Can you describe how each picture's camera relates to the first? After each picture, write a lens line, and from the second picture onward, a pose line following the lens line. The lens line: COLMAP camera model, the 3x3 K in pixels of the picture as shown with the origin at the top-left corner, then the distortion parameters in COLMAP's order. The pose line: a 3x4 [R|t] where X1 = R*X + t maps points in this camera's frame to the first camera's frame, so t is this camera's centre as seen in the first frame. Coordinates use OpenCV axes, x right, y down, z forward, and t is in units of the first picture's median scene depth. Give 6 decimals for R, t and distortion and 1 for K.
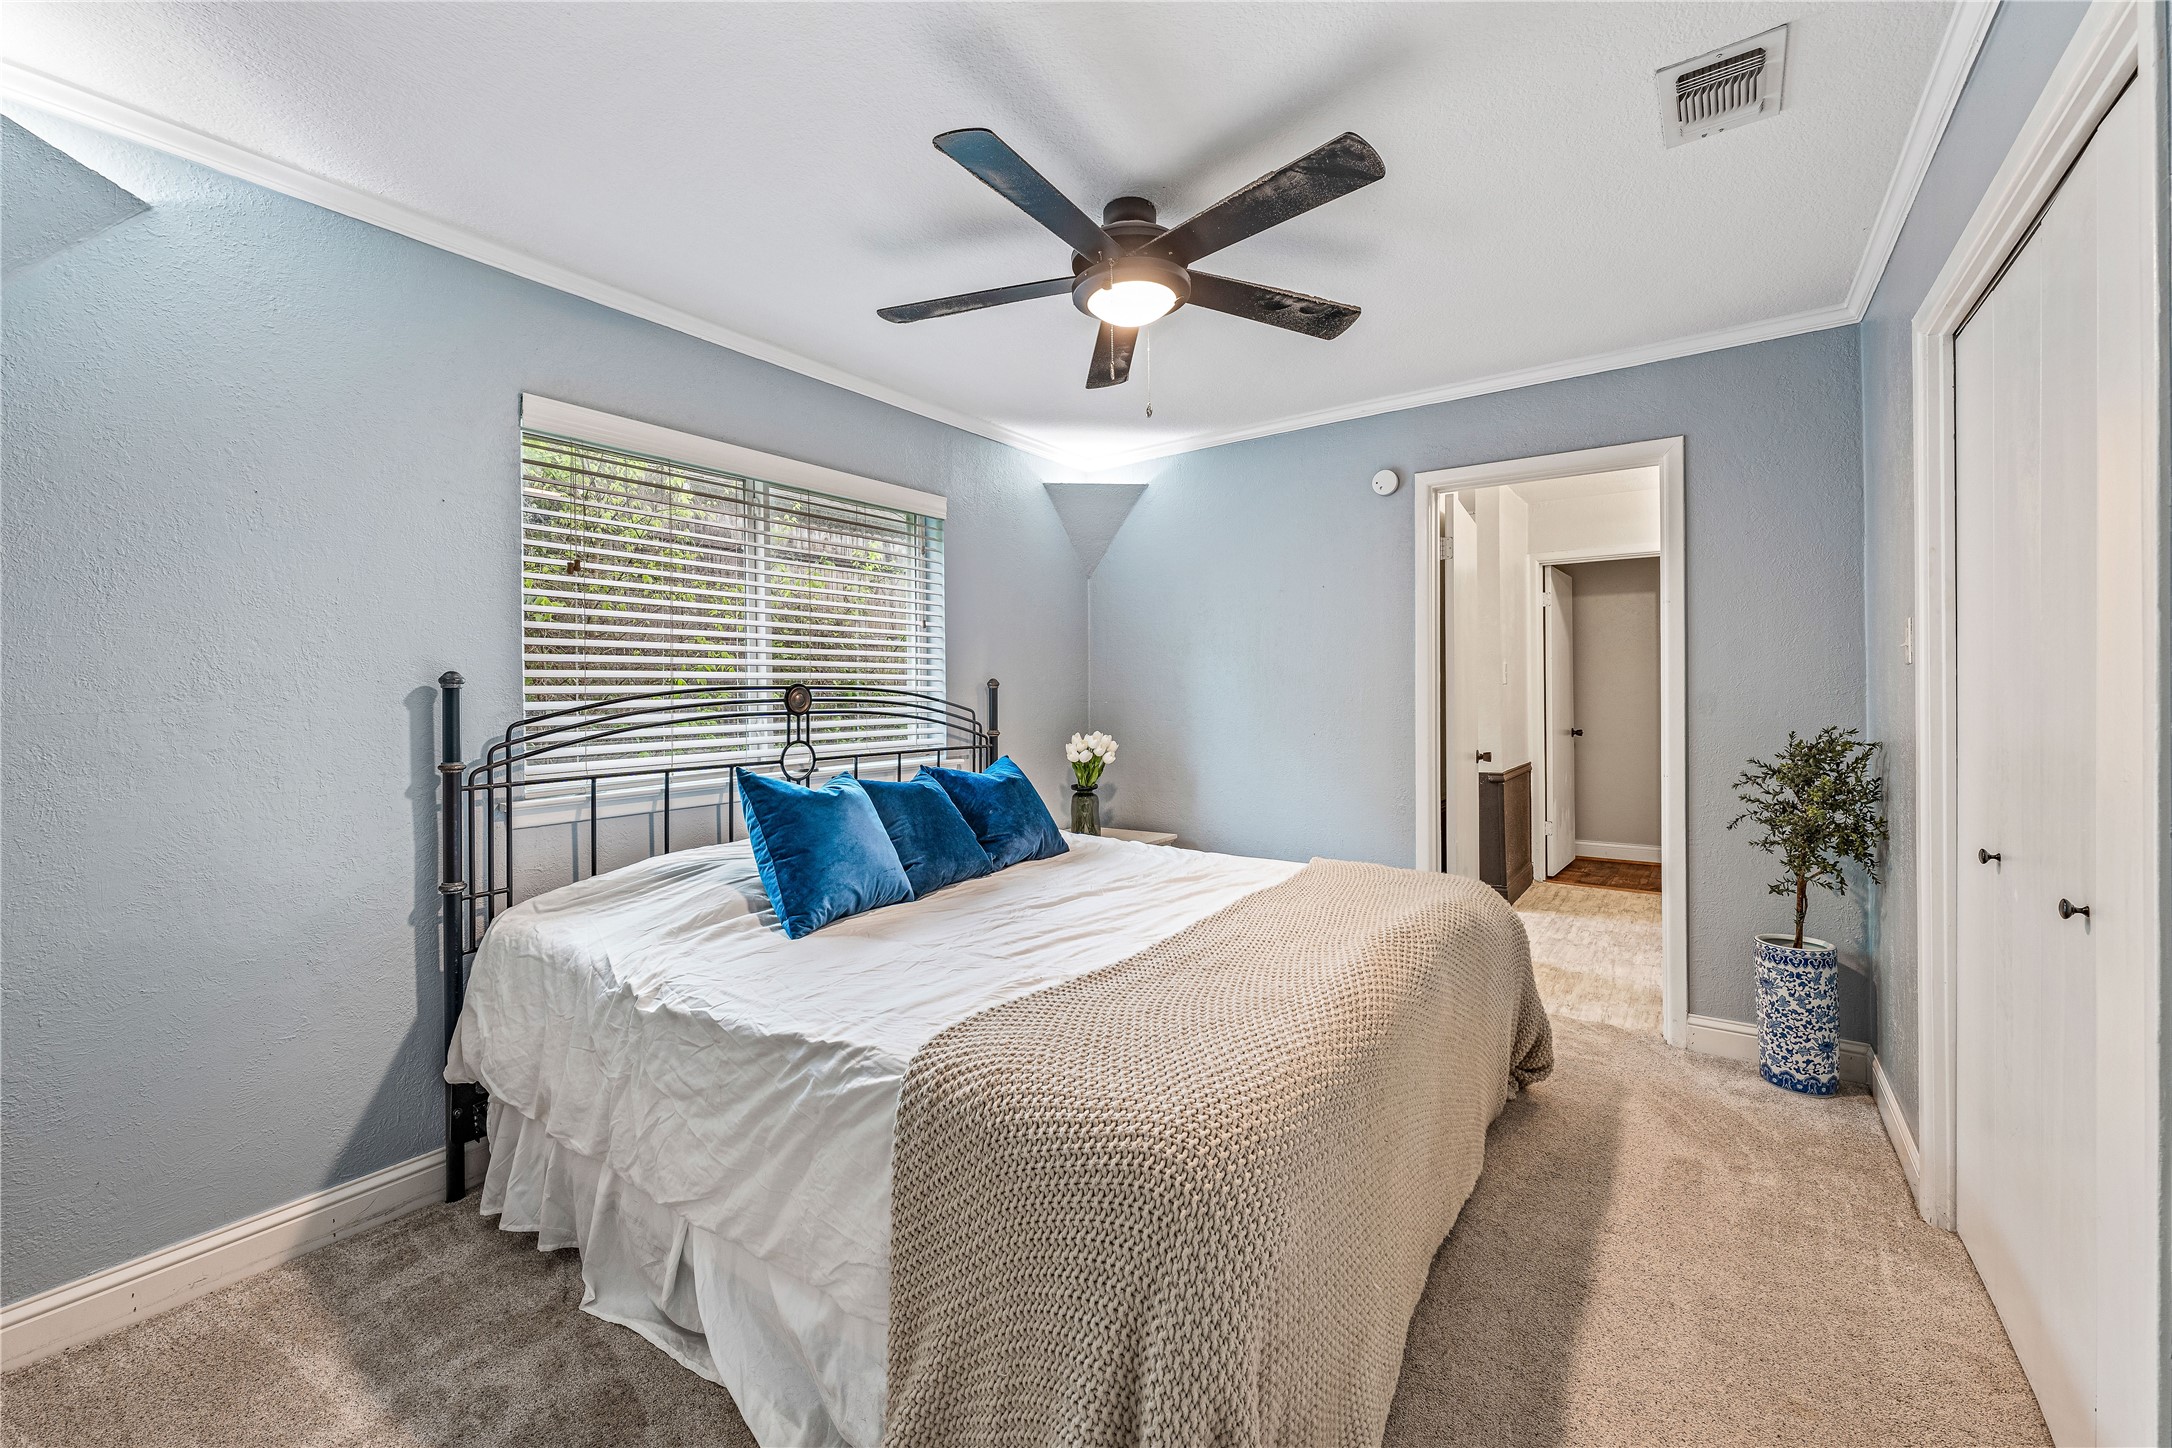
lens RADIAL K [[870.3, 0, 1085.7], [0, 870.3, 699.7], [0, 0, 1]] dist [0.002613, 0.000051]
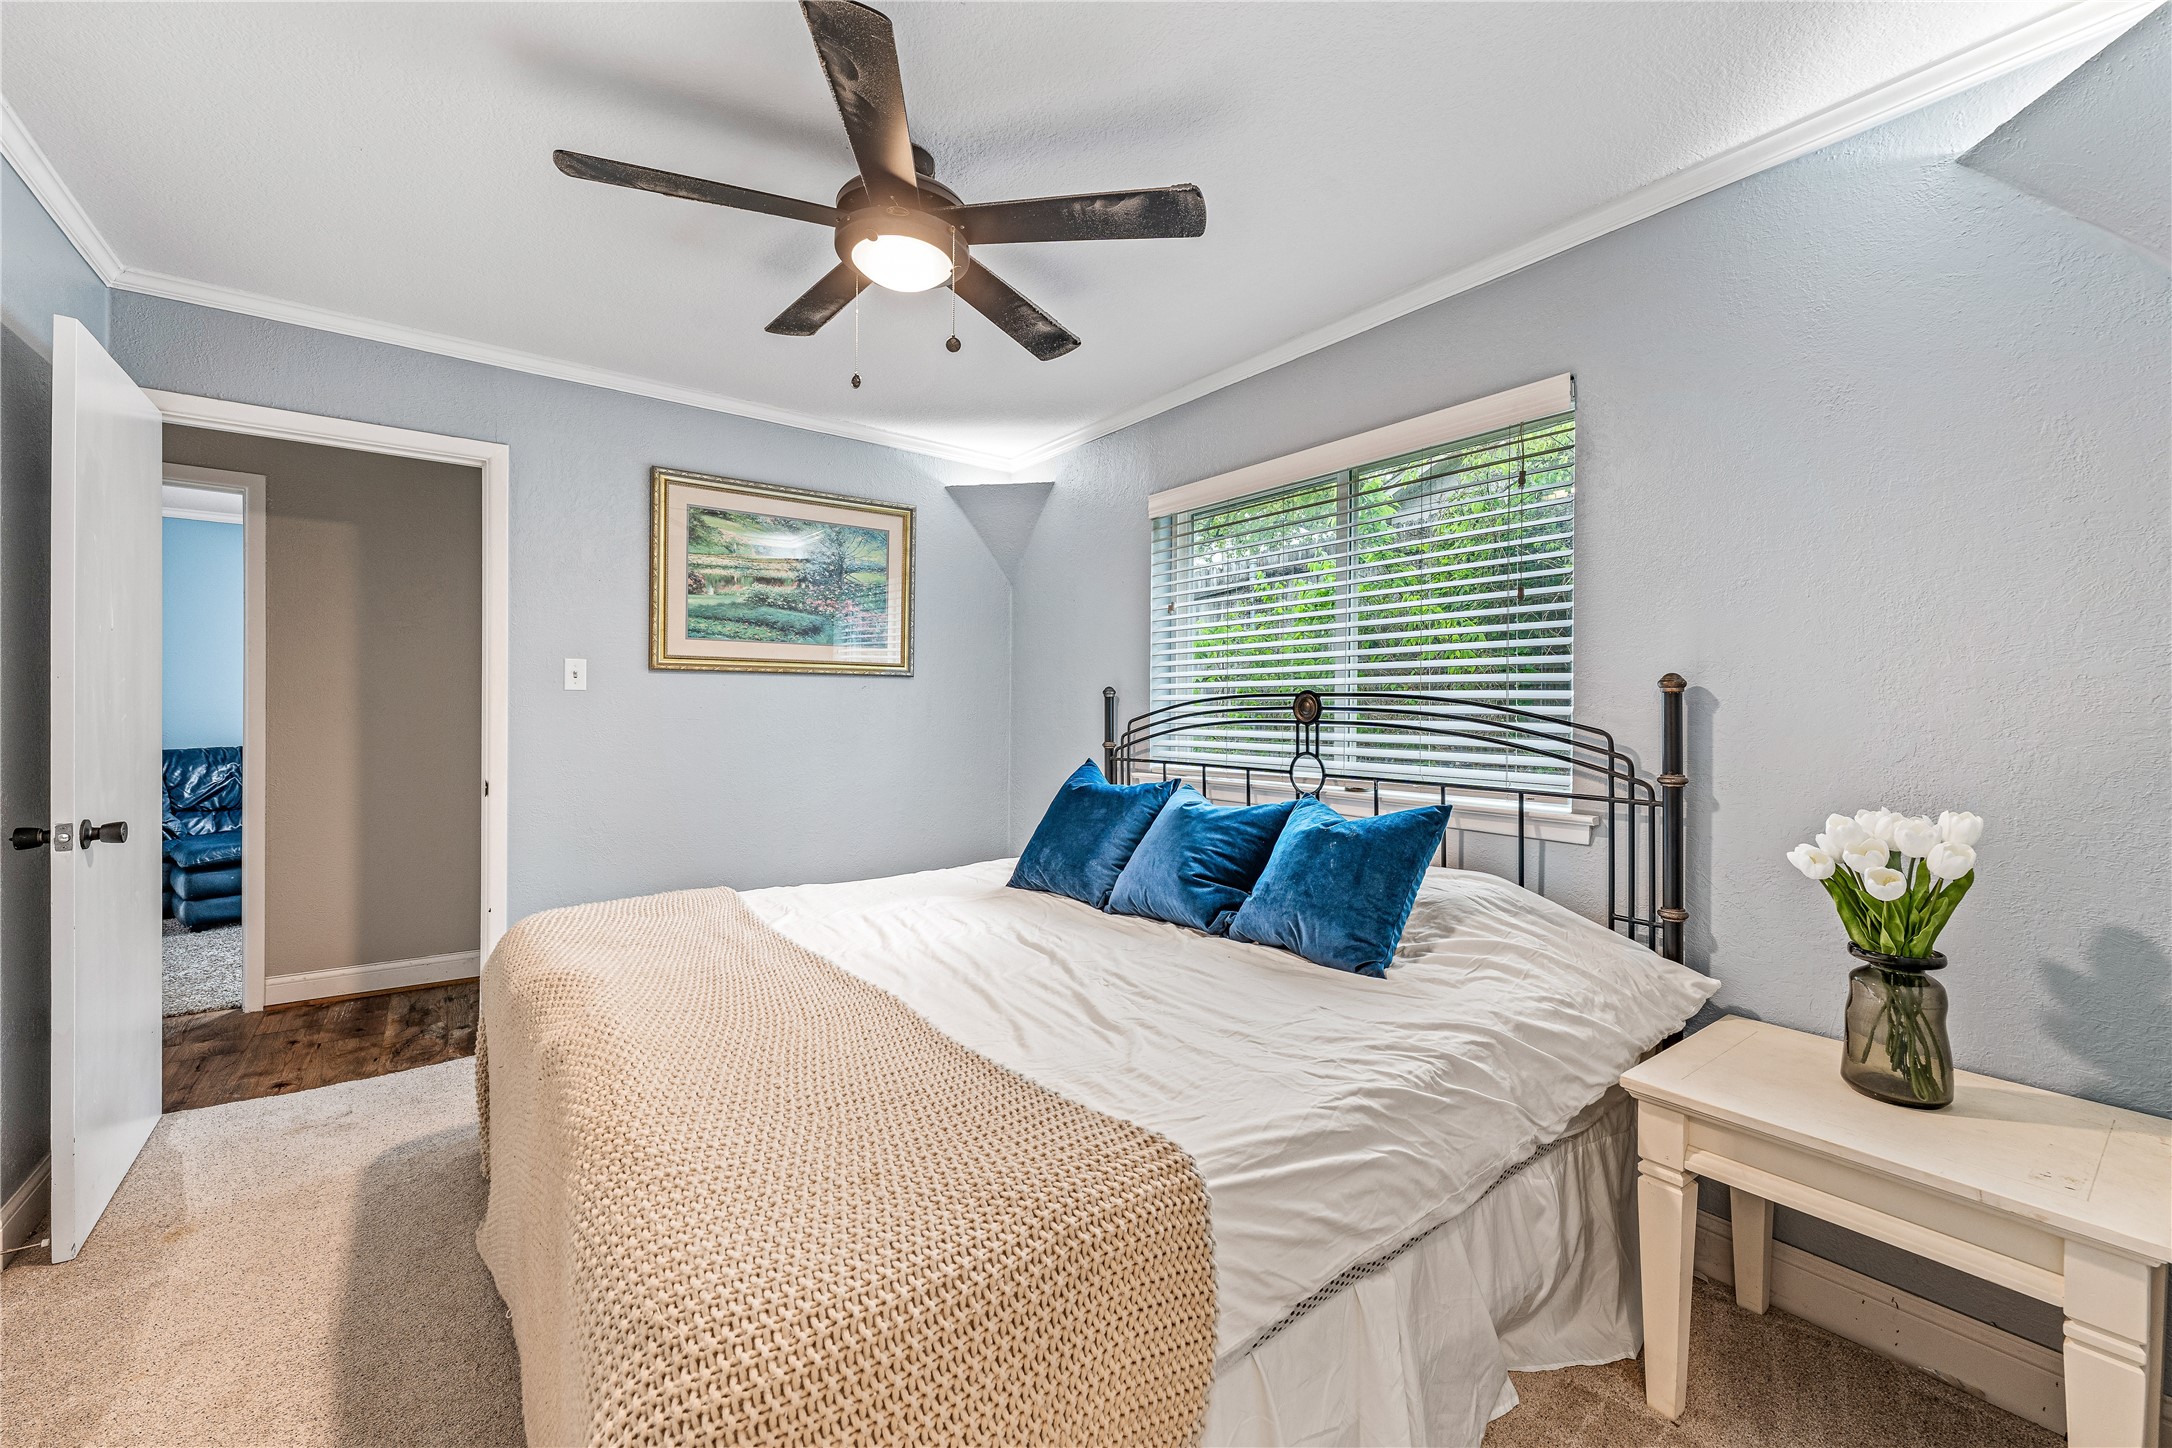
lens RADIAL K [[870.3, 0, 1085.7], [0, 870.3, 699.7], [0, 0, 1]] dist [0.002613, 0.000051]
pose [[-0.309012, -0.005472, -0.951042, 0.614965], [-0.013540, 0.999907, -0.001354, -0.003817], [0.950962, 0.012458, -0.309058, 1.061000]]
